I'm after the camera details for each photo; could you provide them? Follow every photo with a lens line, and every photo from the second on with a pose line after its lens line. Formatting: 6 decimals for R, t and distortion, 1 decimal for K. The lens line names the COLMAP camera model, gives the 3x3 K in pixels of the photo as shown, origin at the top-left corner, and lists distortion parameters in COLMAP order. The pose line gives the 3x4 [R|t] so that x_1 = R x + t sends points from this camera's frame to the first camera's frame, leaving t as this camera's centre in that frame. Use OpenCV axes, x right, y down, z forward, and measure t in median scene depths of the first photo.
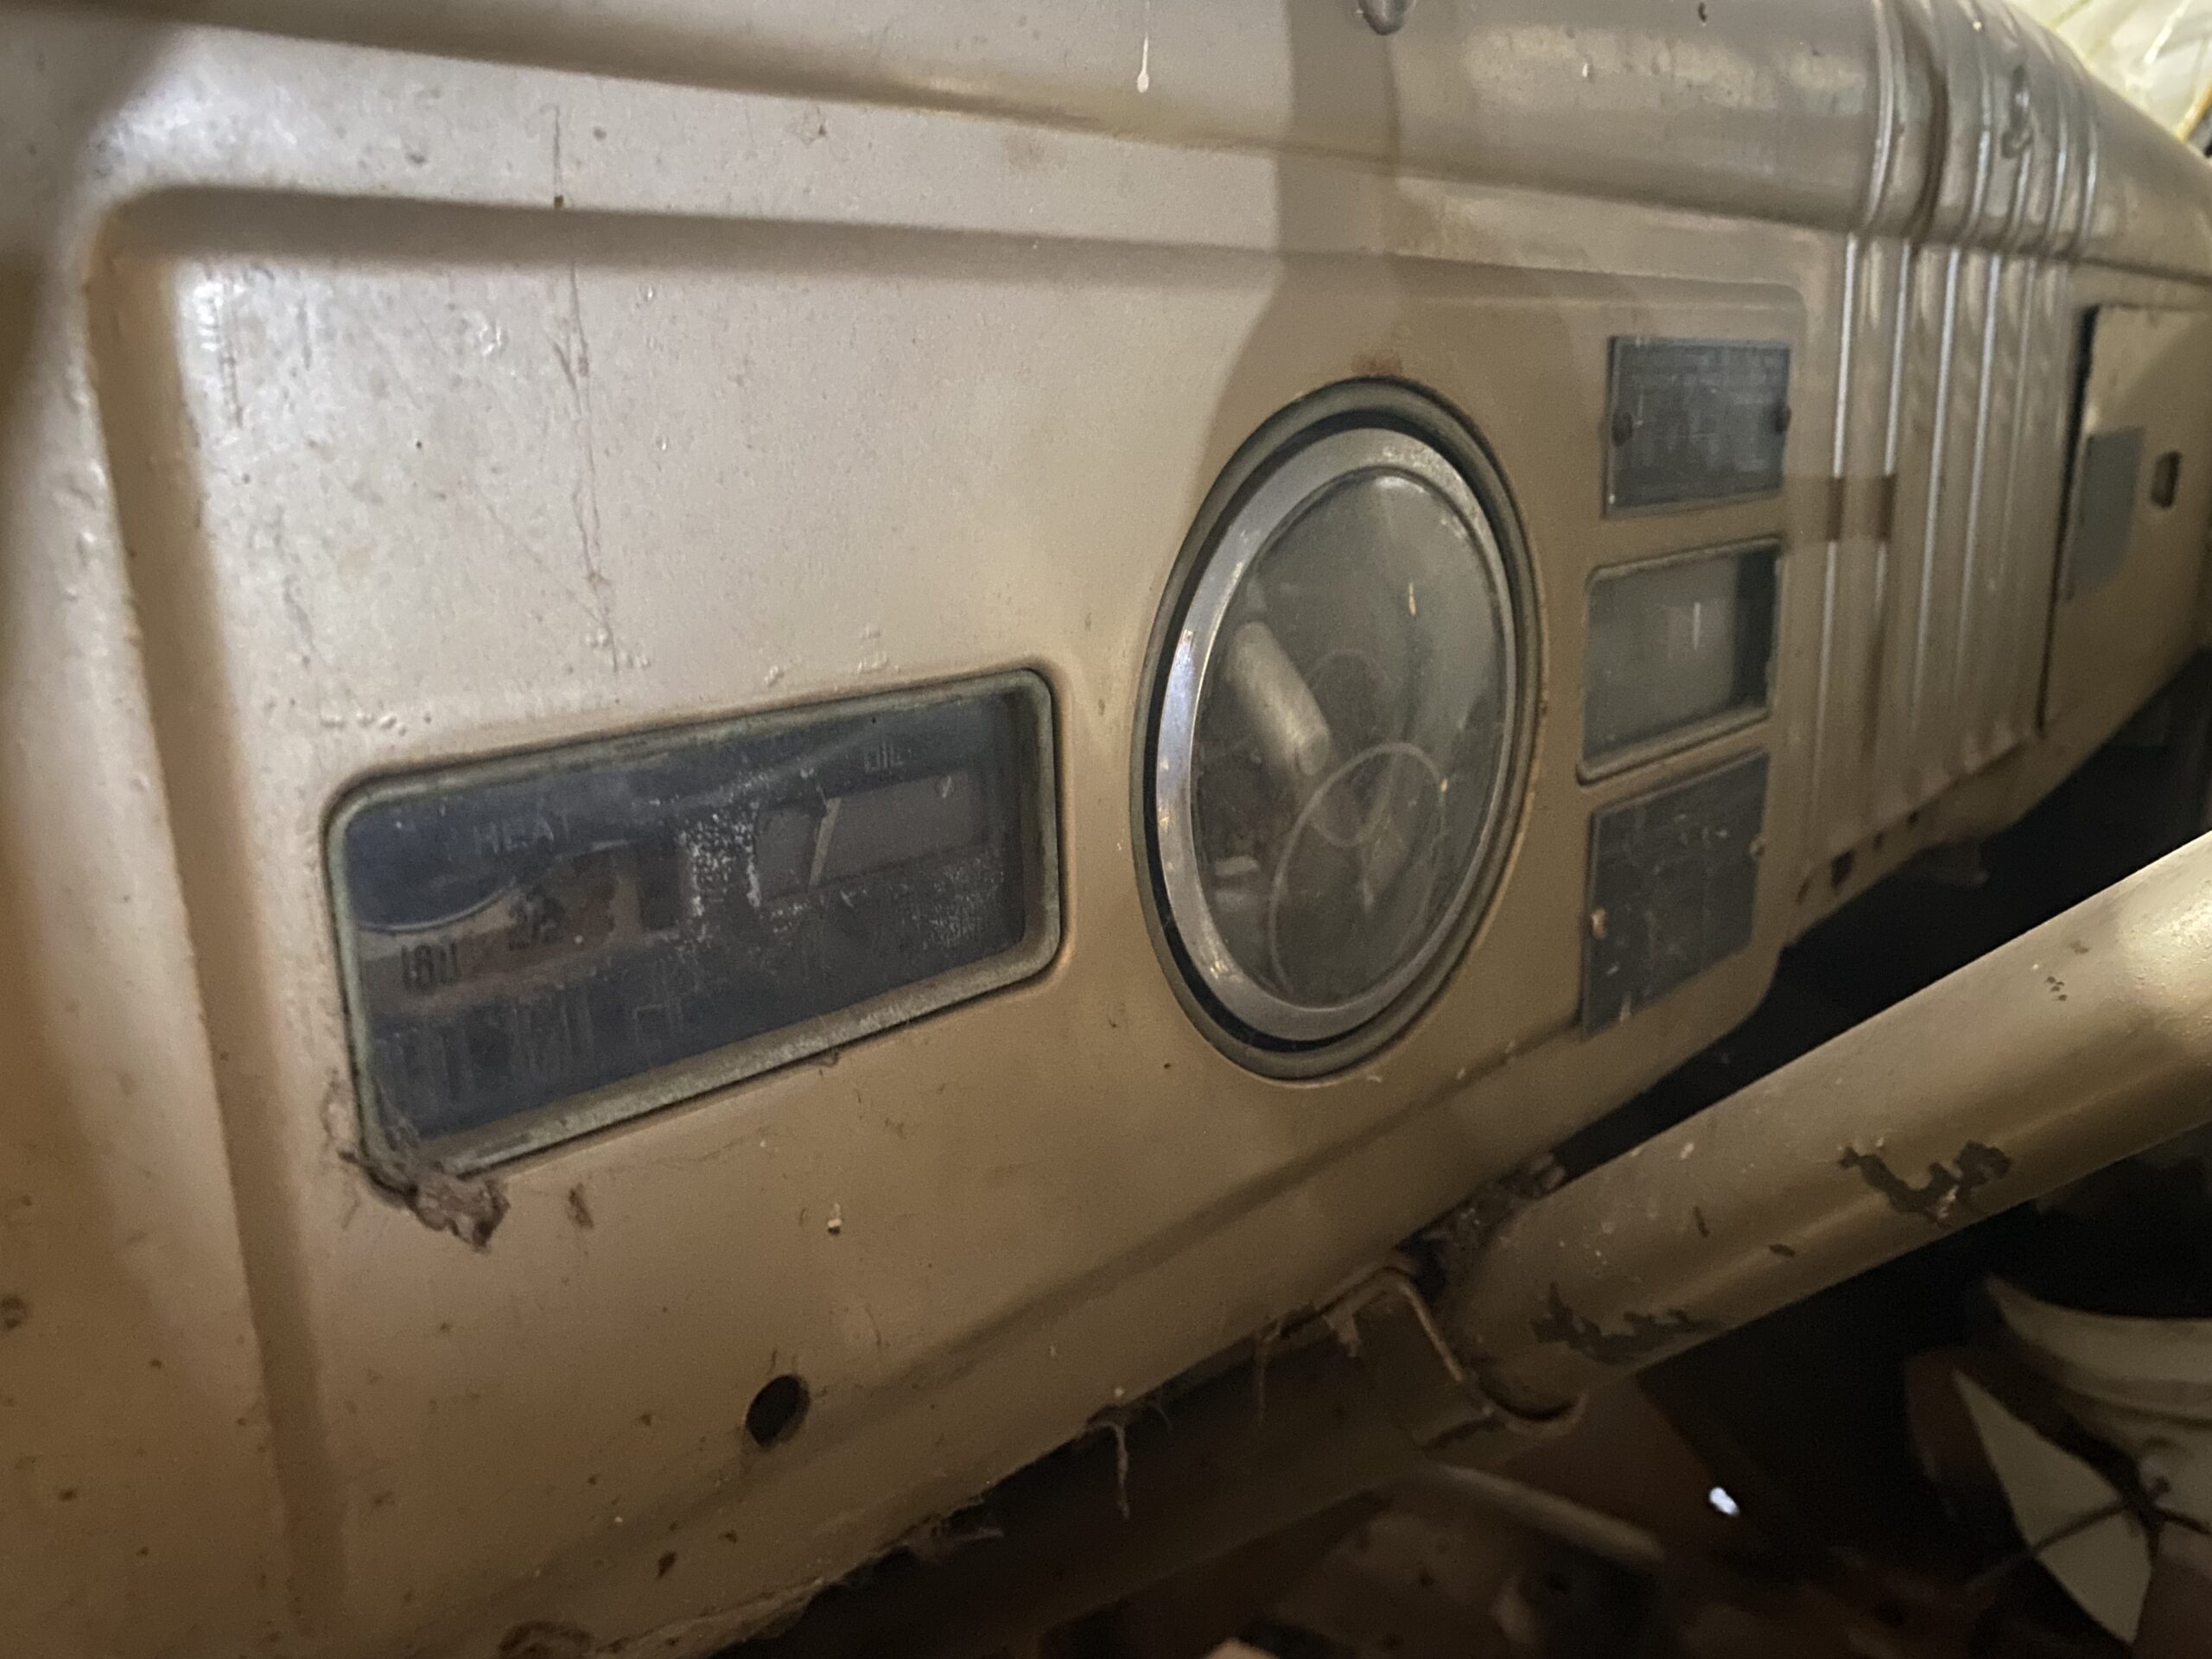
lens RADIAL K [[1710.2, 0, 1110.0], [0, 1710.2, 841.0], [0, 0, 1]] dist [0.014534, -0.003676]
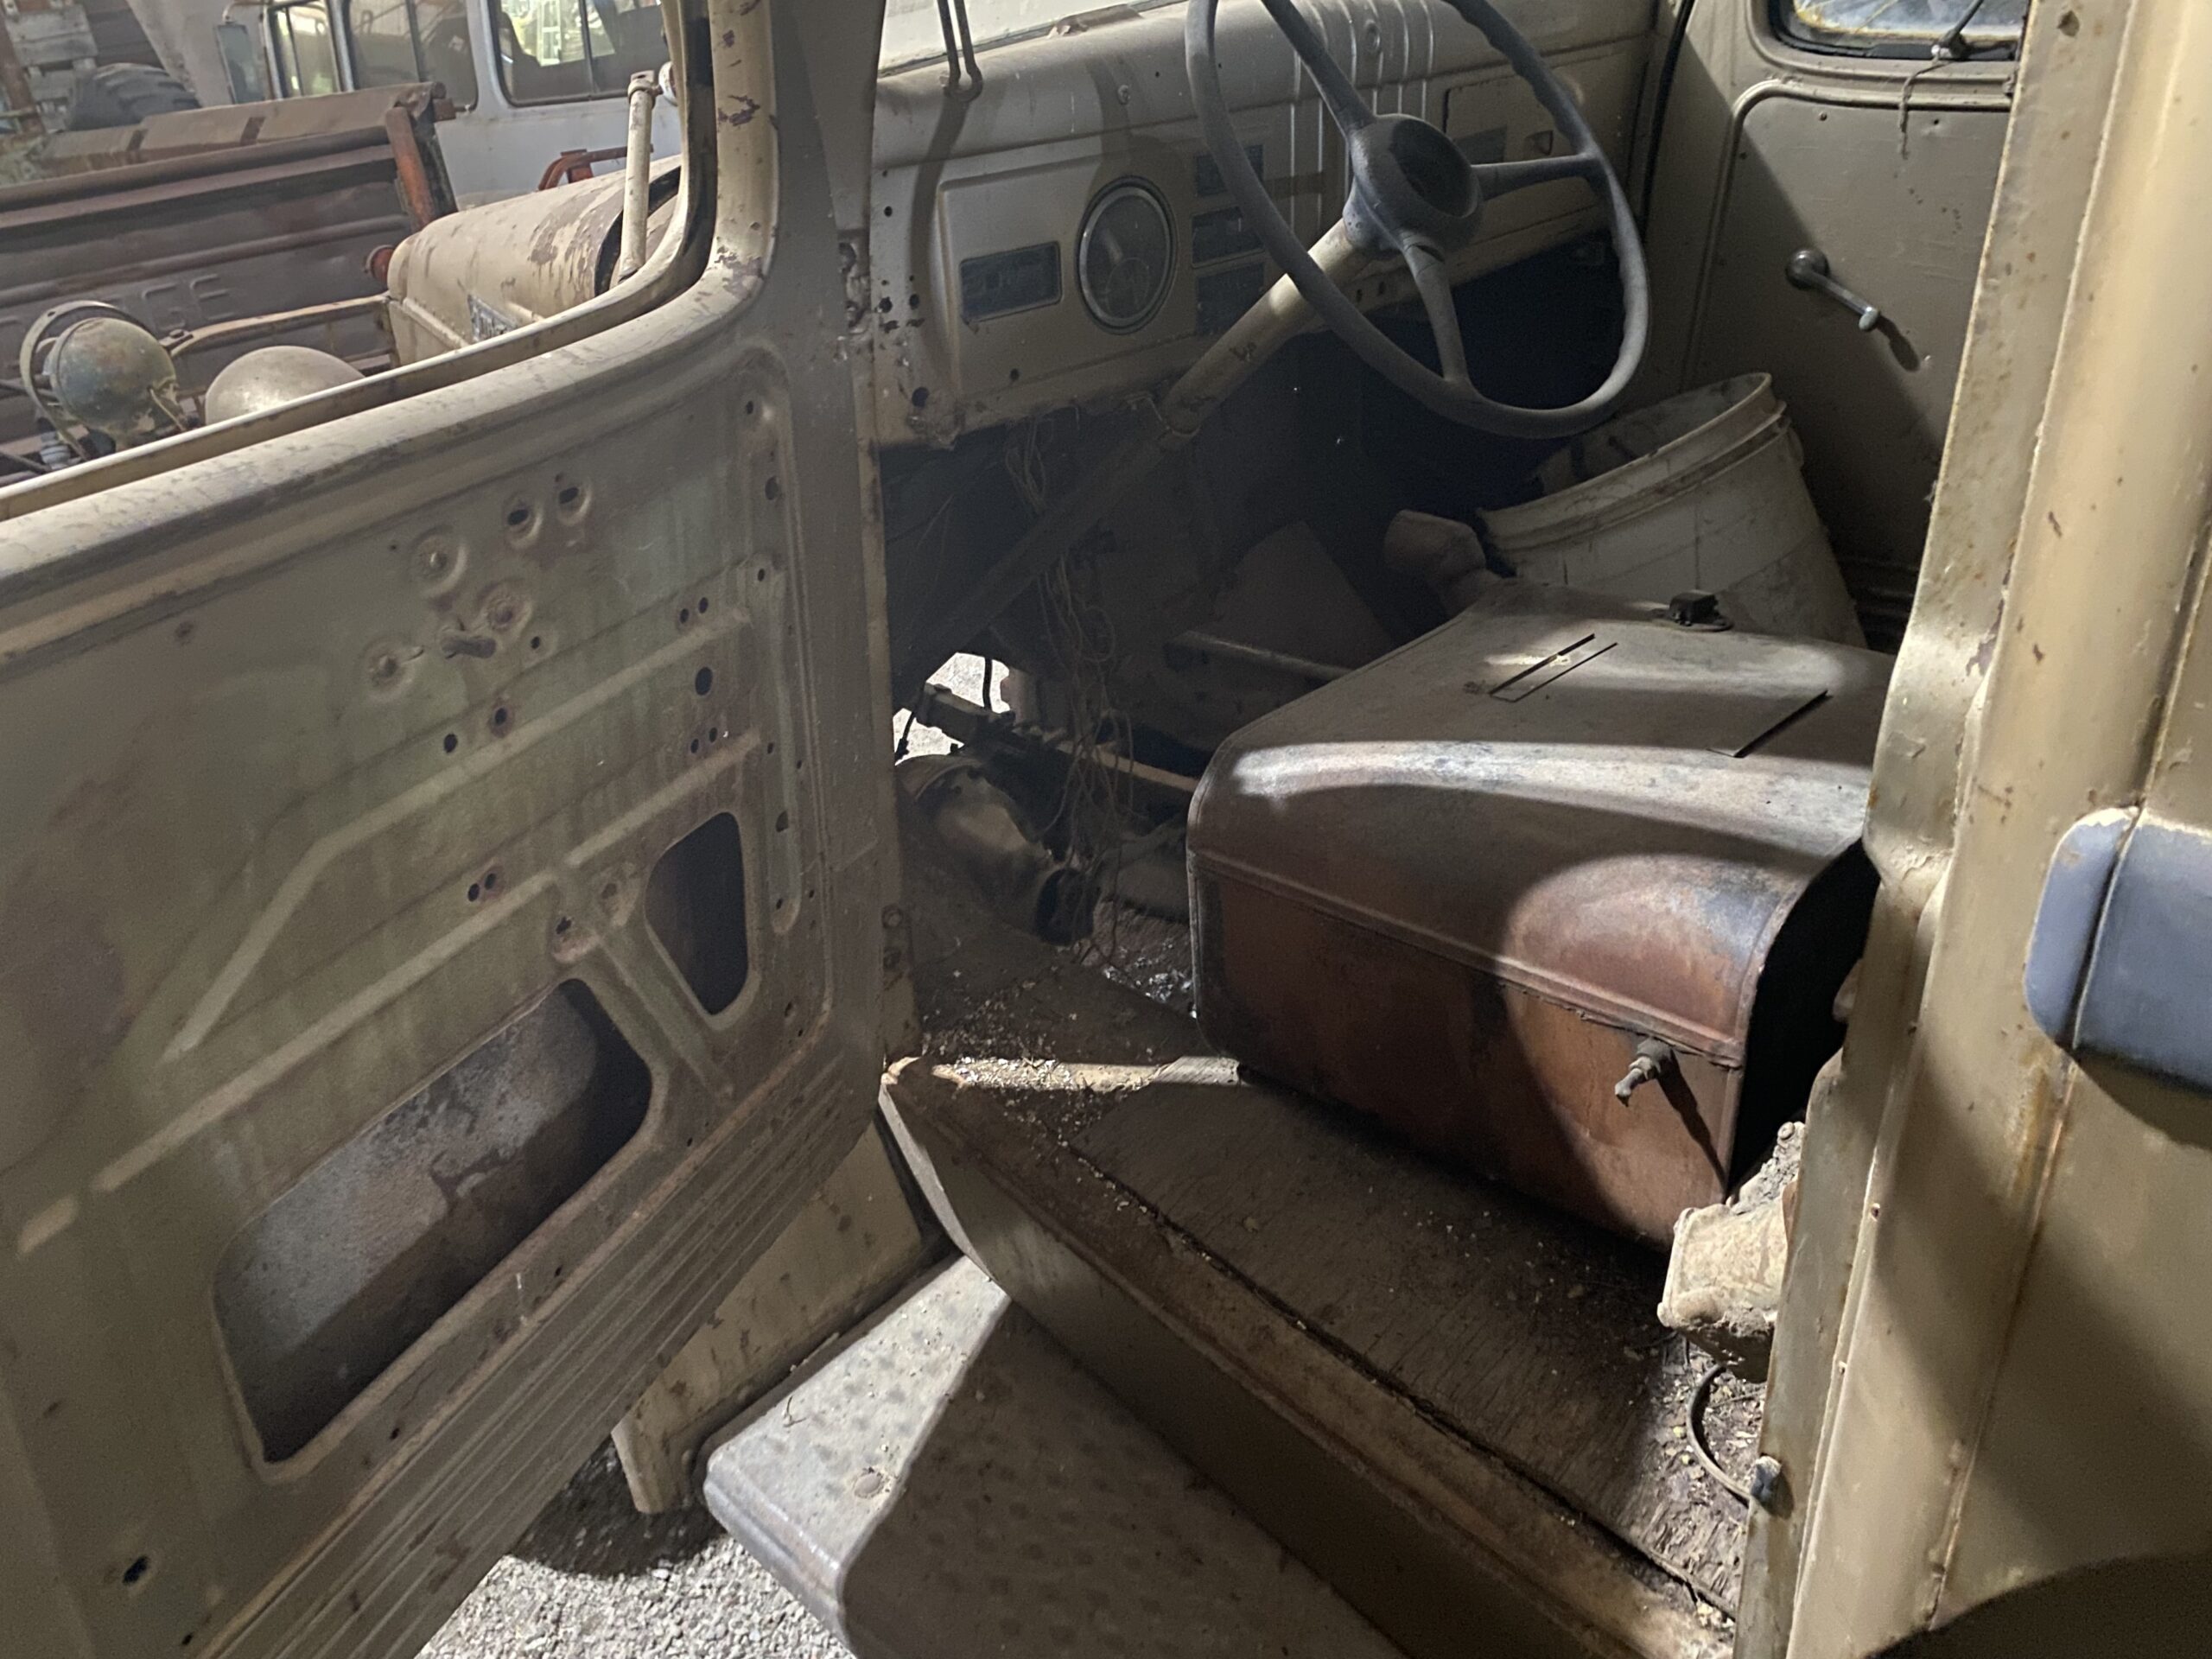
lens RADIAL K [[1746.6, 0, 1106.0], [0, 1746.6, 829.5], [0, 0, 1]] dist [0.038018, -0.032918]
pose [[0.999685, -0.007632, -0.023898, 0.228897], [0.012981, 0.972529, 0.232417, 0.407369], [0.021468, -0.232655, 0.972322, -4.685397]]
